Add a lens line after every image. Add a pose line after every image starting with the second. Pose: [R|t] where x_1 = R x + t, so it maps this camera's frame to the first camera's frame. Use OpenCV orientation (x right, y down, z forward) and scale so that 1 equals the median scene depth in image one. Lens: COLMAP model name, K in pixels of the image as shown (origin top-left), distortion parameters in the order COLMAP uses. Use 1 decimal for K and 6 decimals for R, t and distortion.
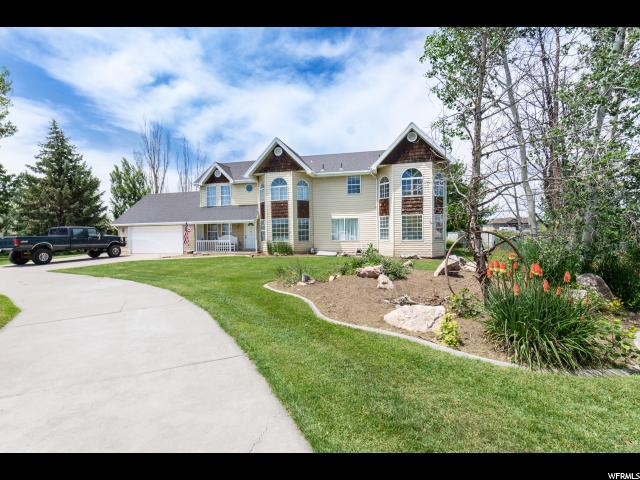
lens RADIAL K [[299.0, 0, 323.5], [0, 299.0, 244.5], [0, 0, 1]] dist [0.015872, -0.000821]
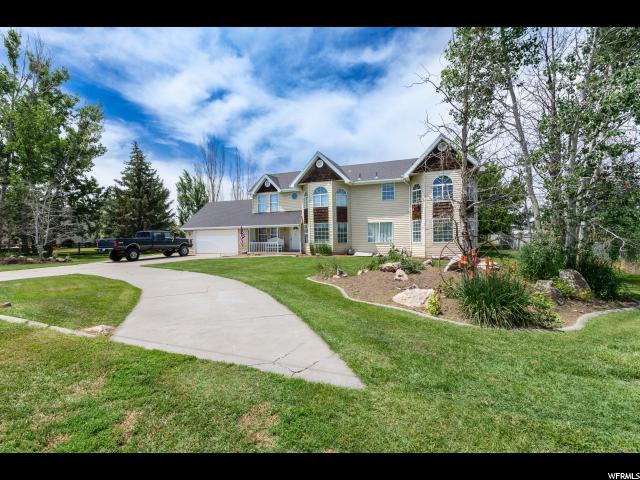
lens RADIAL K [[299.0, 0, 320.5], [0, 299.0, 245.6], [0, 0, 1]] dist [0.015872, -0.000821]
pose [[0.988329, 0.004030, -0.152280, 0.022907], [-0.004824, 0.999977, -0.004848, 0.003438], [0.152257, 0.005526, 0.988325, -0.108844]]
